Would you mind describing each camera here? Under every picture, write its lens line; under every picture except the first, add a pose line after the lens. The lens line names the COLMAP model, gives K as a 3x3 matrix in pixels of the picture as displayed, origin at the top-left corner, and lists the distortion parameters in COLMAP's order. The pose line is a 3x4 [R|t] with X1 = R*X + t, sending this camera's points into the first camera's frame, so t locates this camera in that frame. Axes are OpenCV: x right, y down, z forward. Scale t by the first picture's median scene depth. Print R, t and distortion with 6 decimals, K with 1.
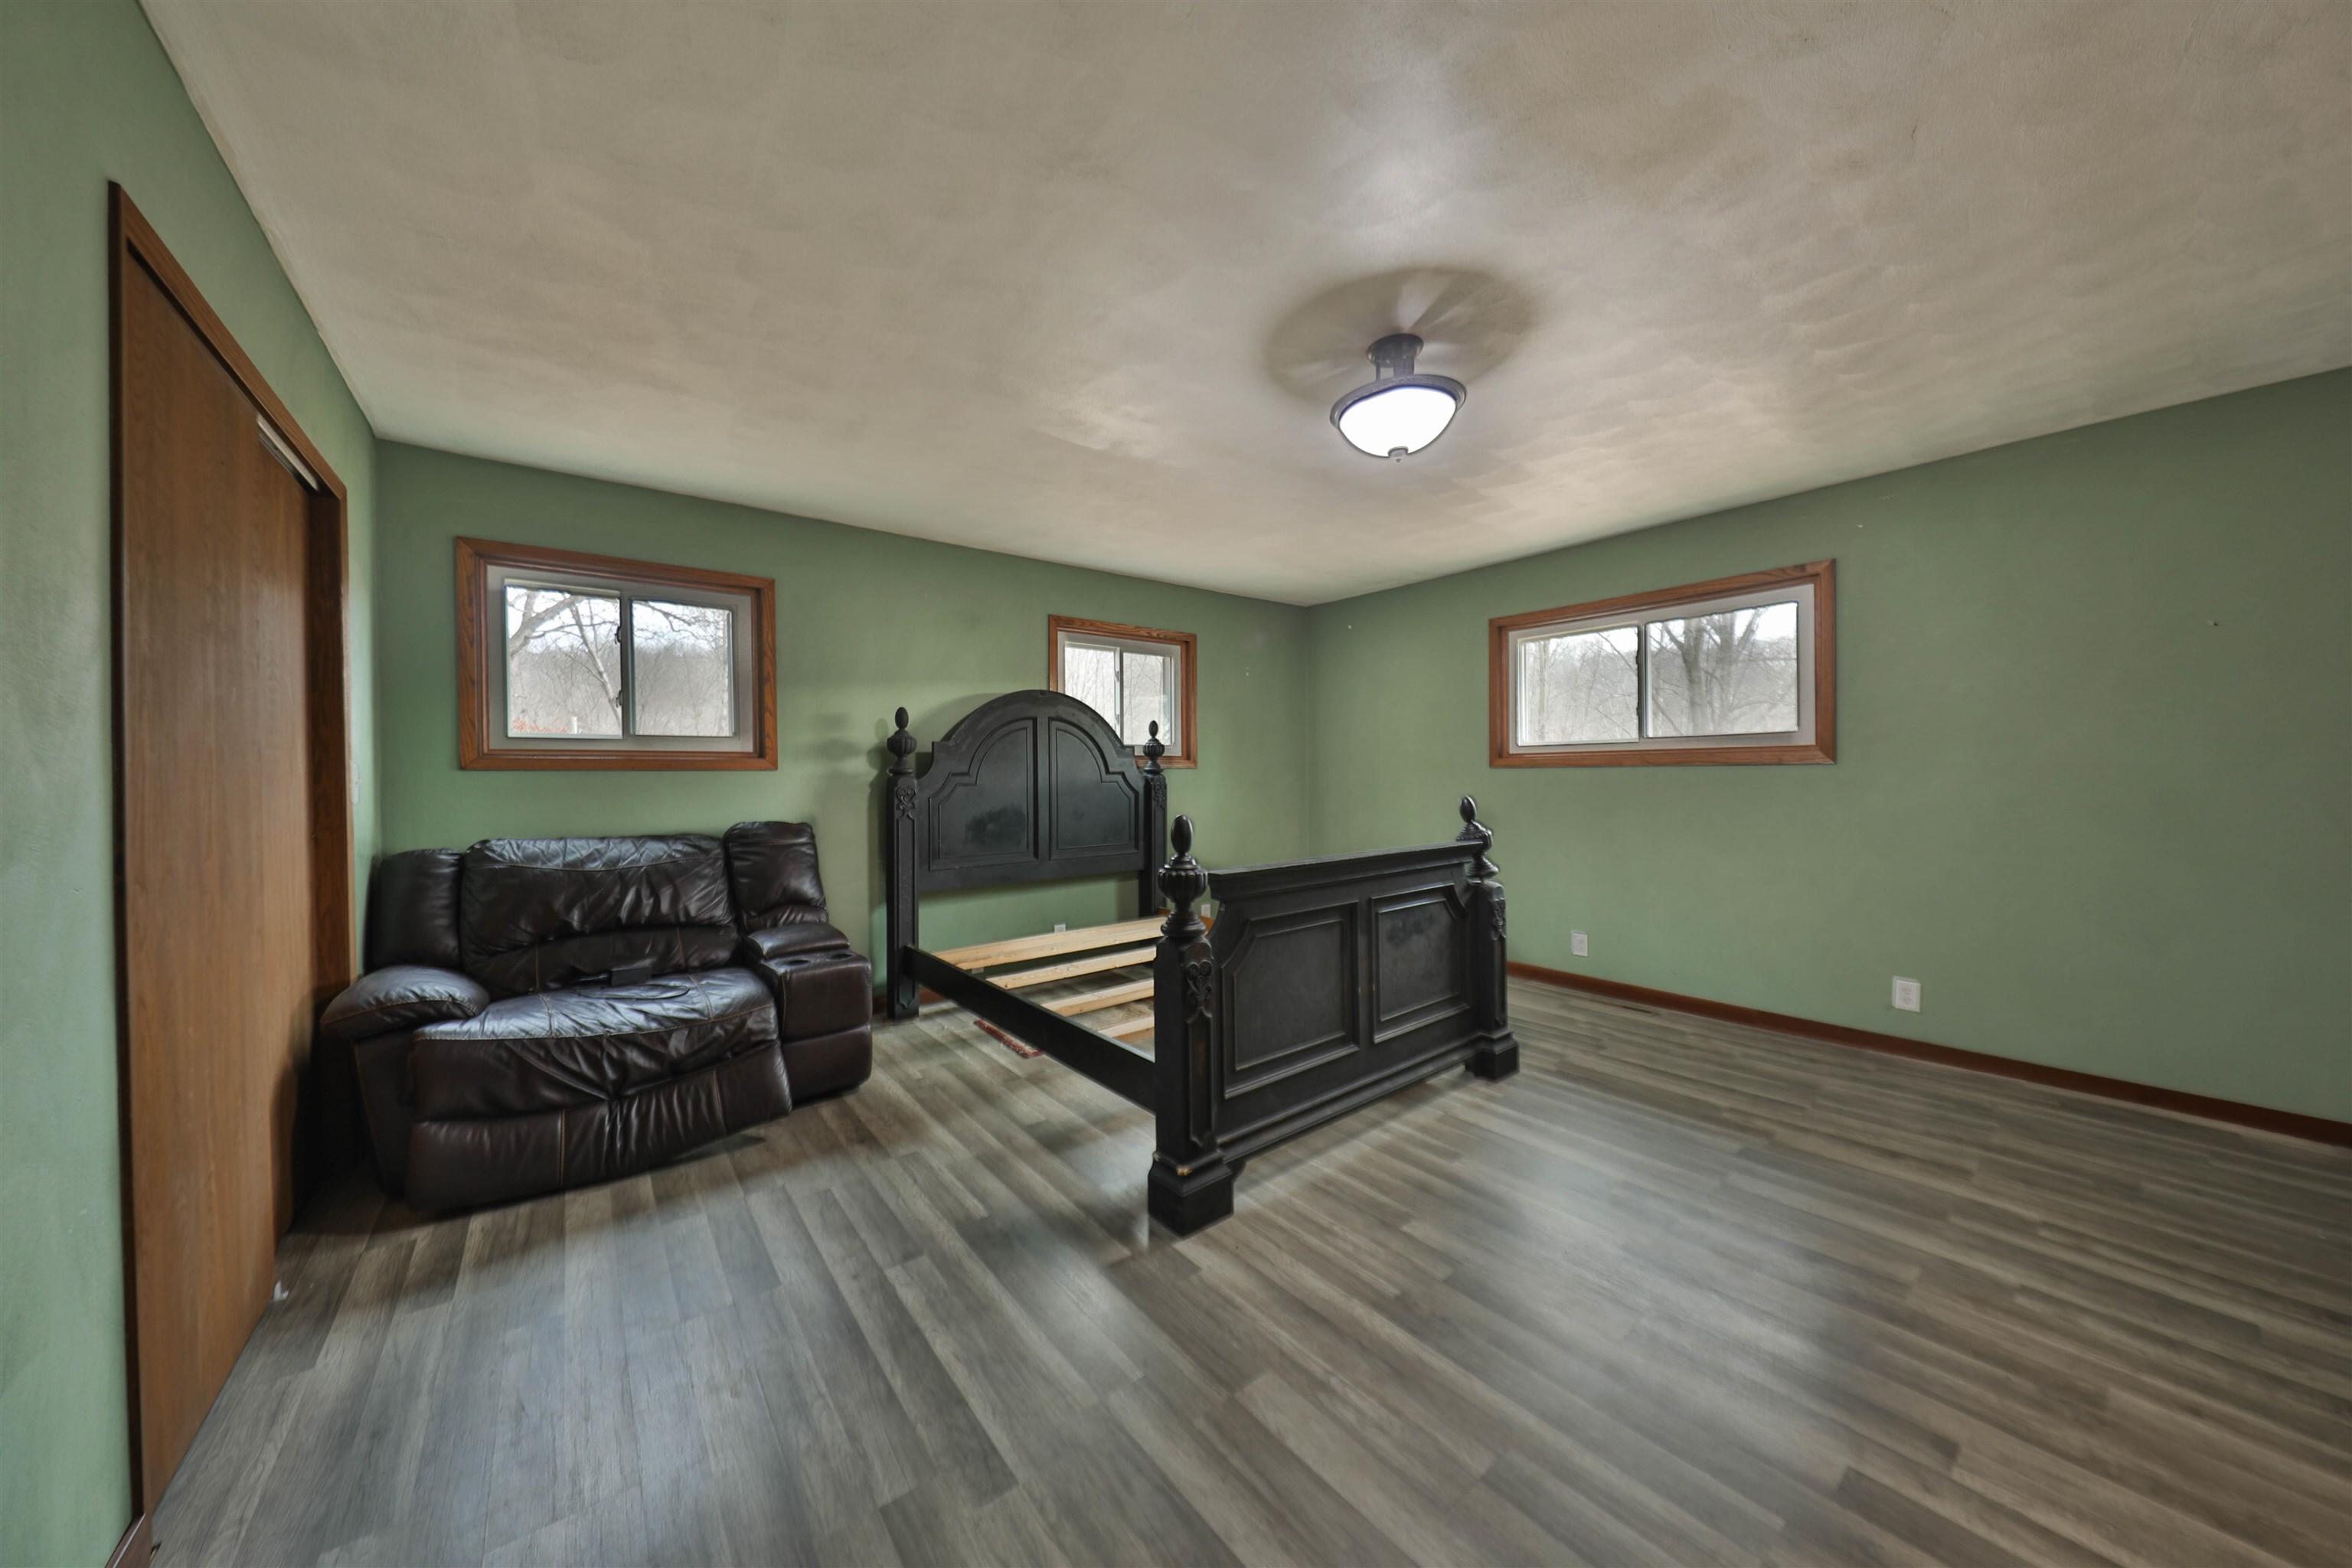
lens RADIAL K [[784.1, 0, 1171.8], [0, 784.1, 771.0], [0, 0, 1]] dist [-0.000396, -0.001733]
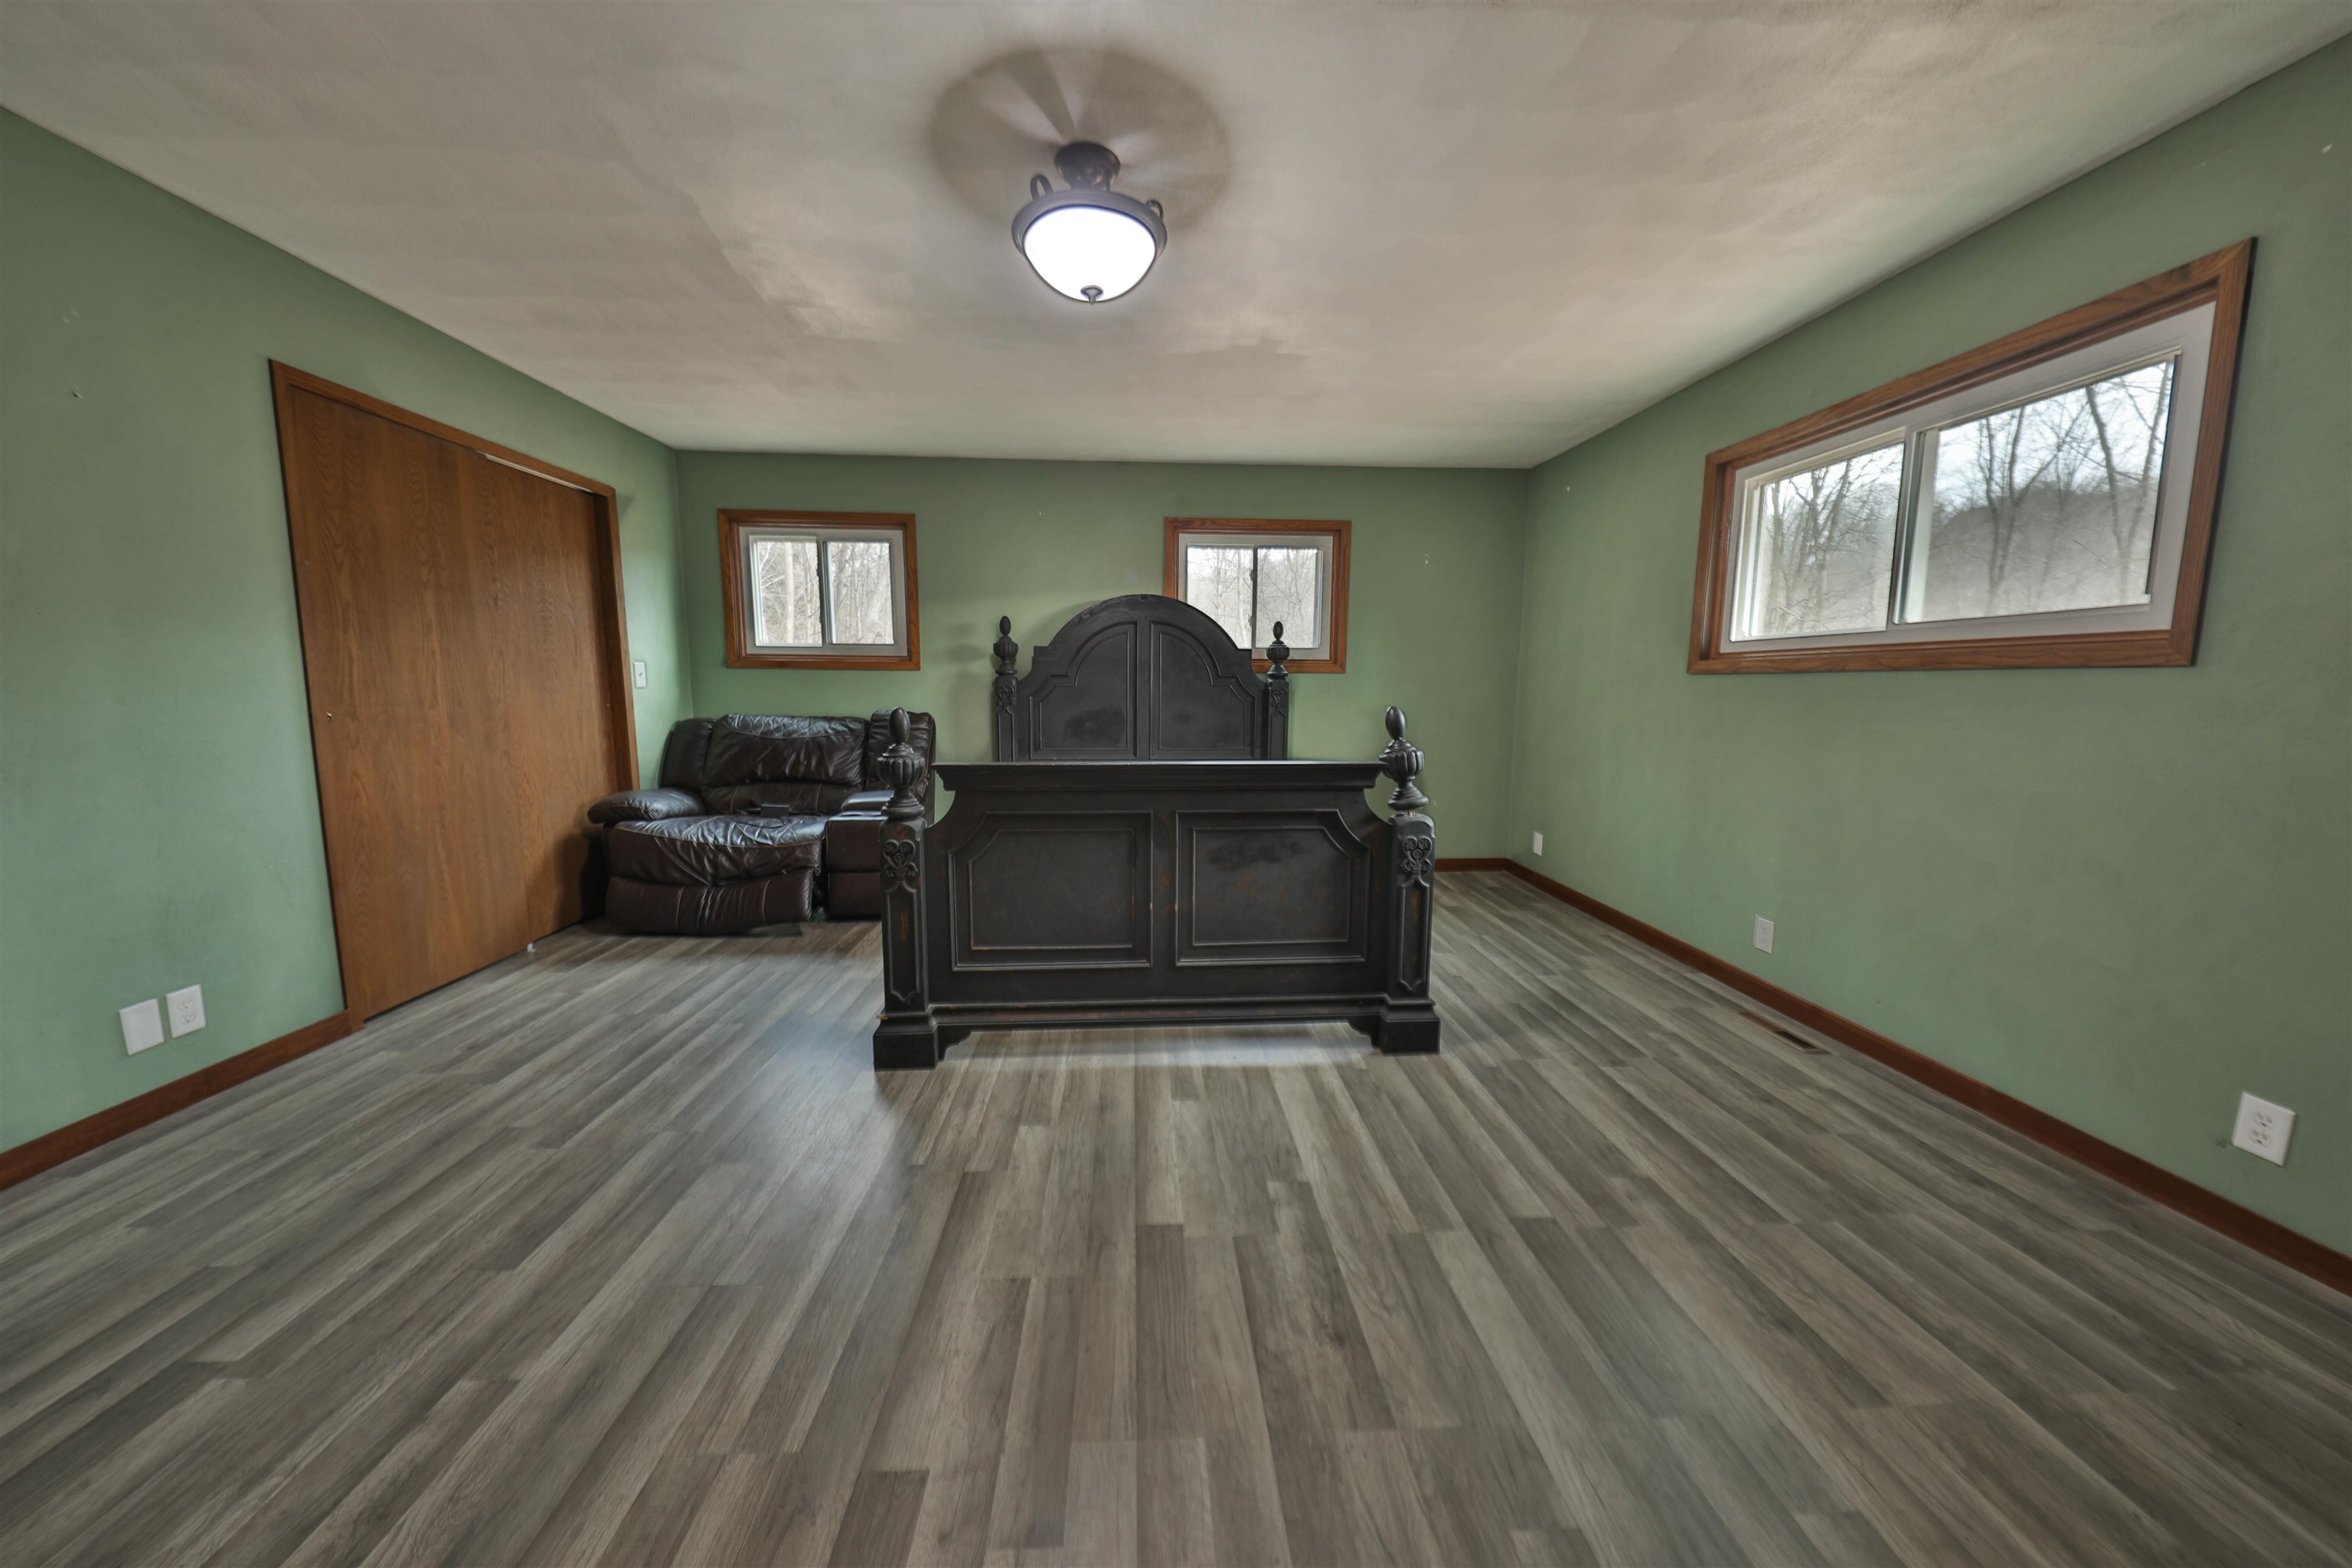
lens RADIAL K [[784.1, 0, 1170.8], [0, 784.1, 774.3], [0, 0, 1]] dist [-0.000396, -0.001733]
pose [[0.821753, 0.079761, -0.564235, 0.628364], [-0.012246, 0.992399, 0.122452, 0.006342], [0.569713, -0.093716, 0.816483, 0.212371]]
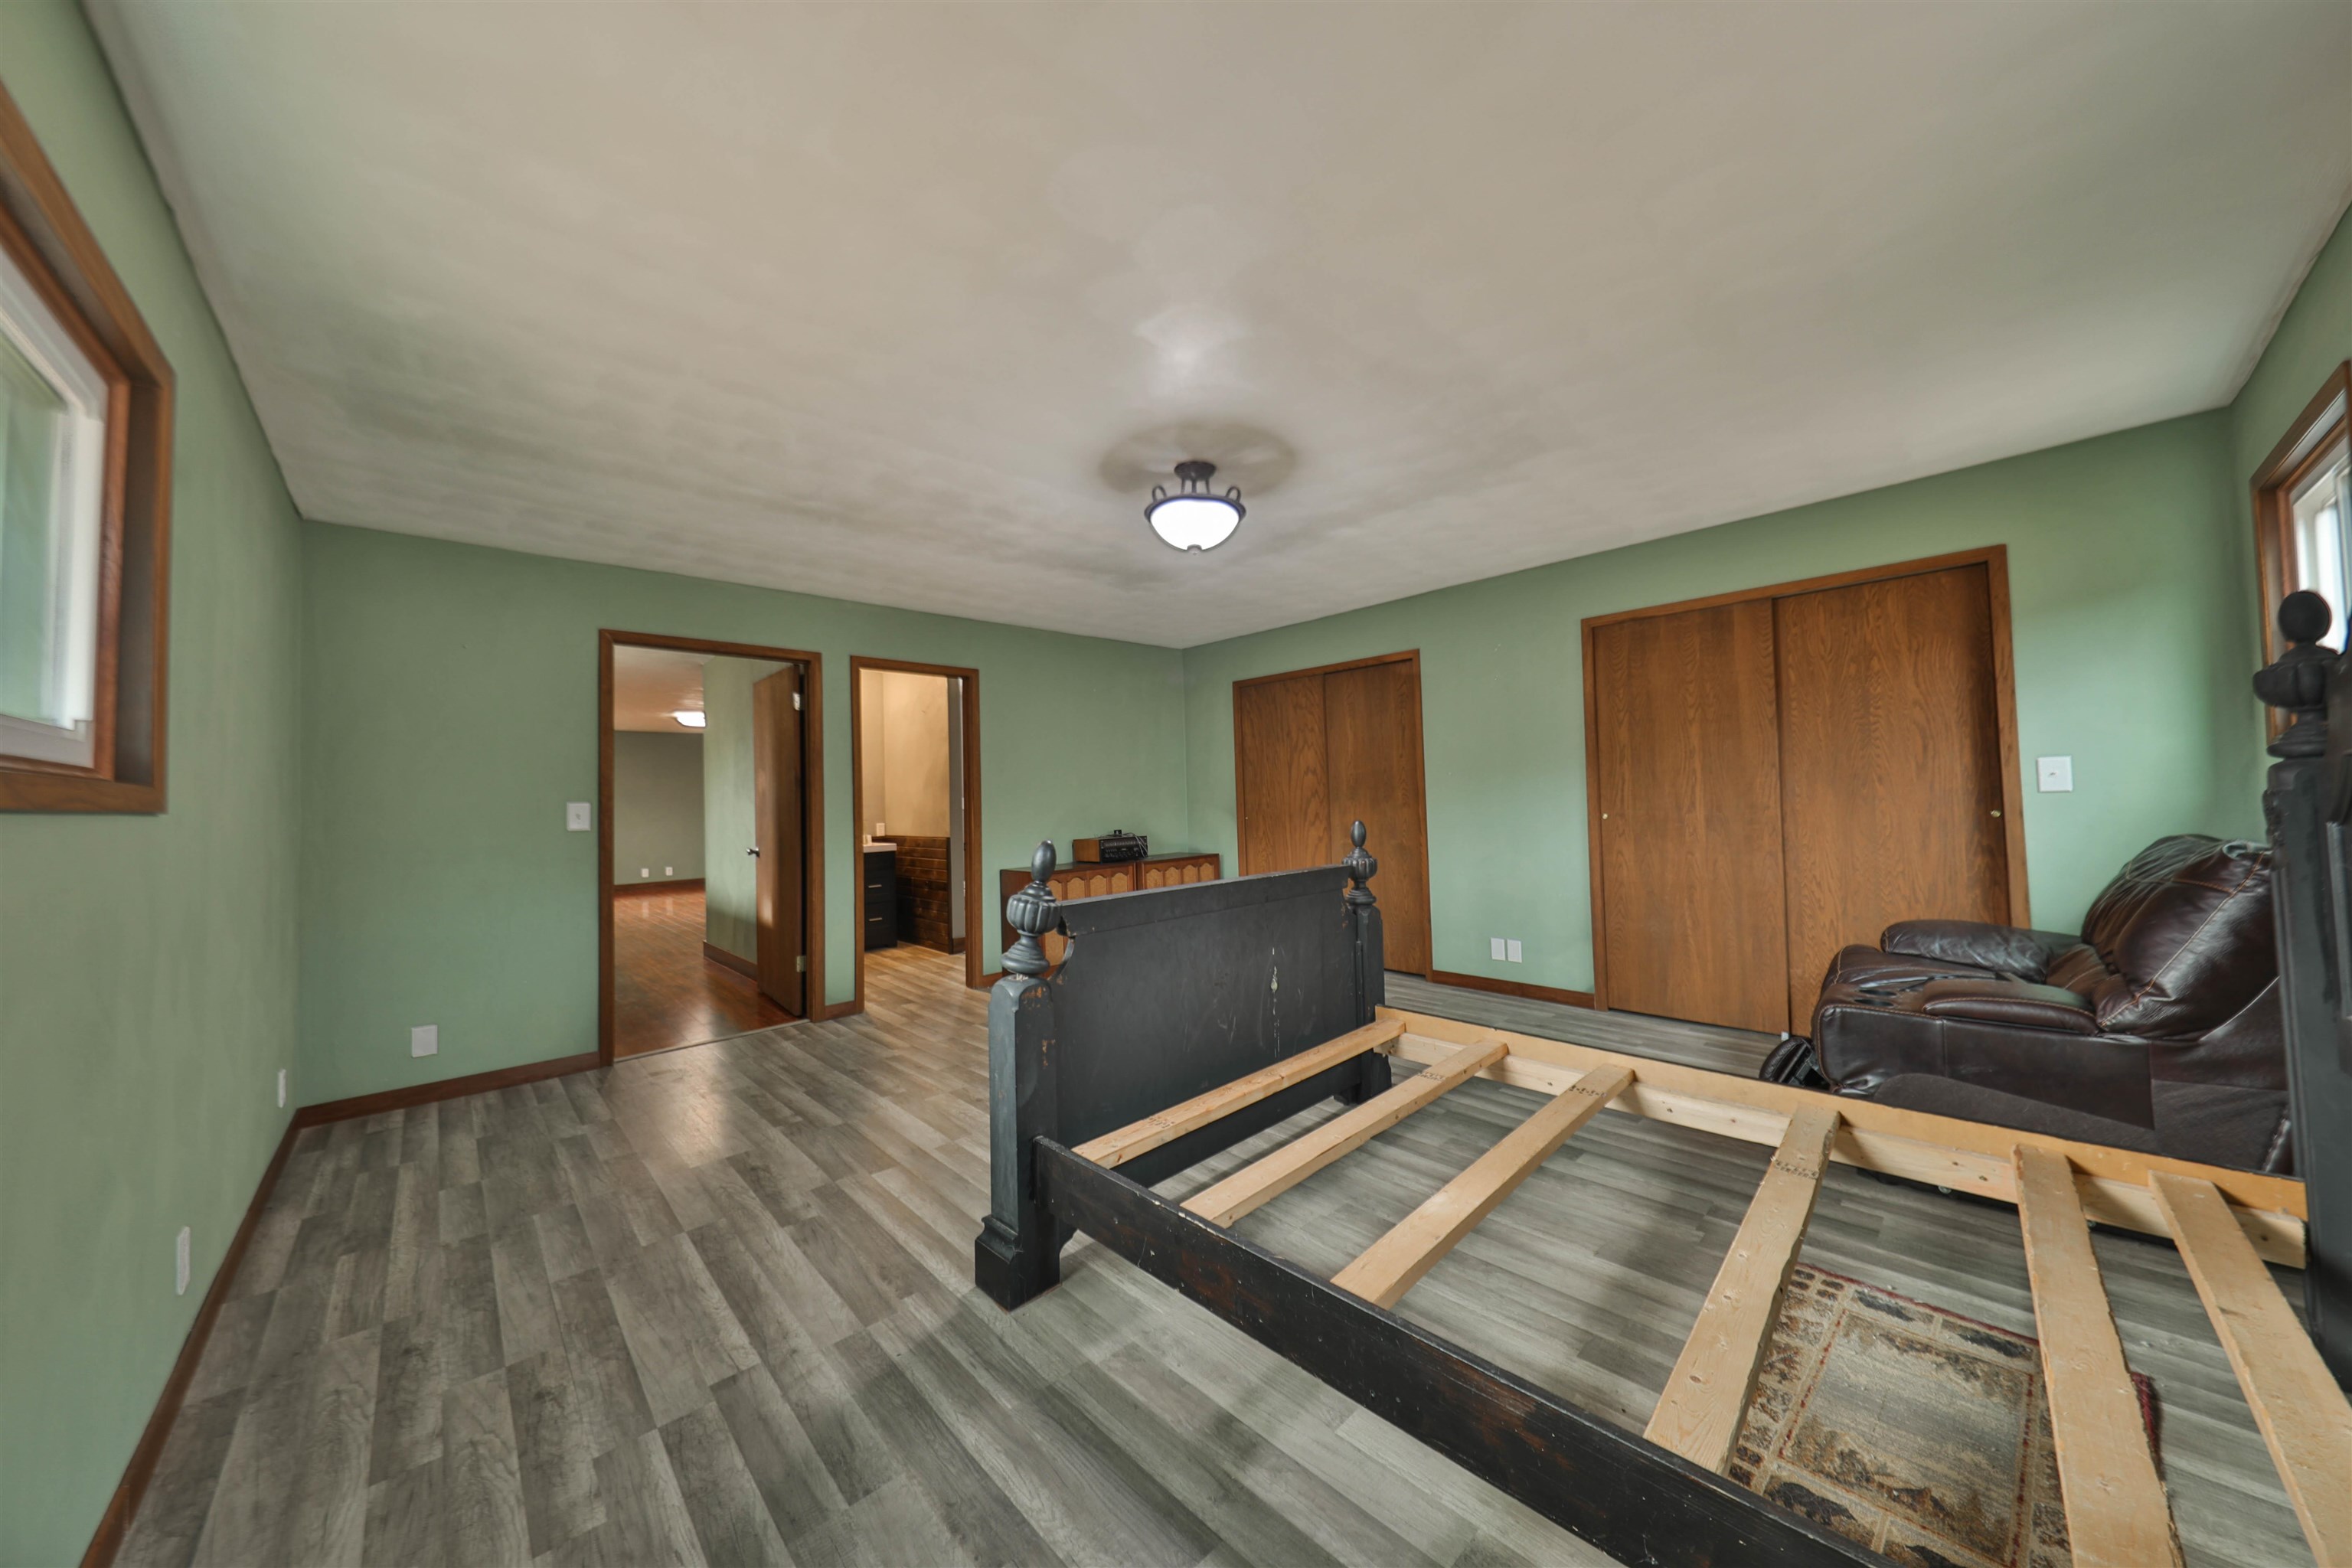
lens RADIAL K [[784.1, 0, 1170.7], [0, 784.1, 778.4], [0, 0, 1]] dist [-0.000396, -0.001733]
pose [[-0.995015, 0.033013, -0.094100, 0.324905], [0.035864, 0.998942, -0.028771, 0.004746], [0.093051, -0.032003, -0.995147, 1.600430]]
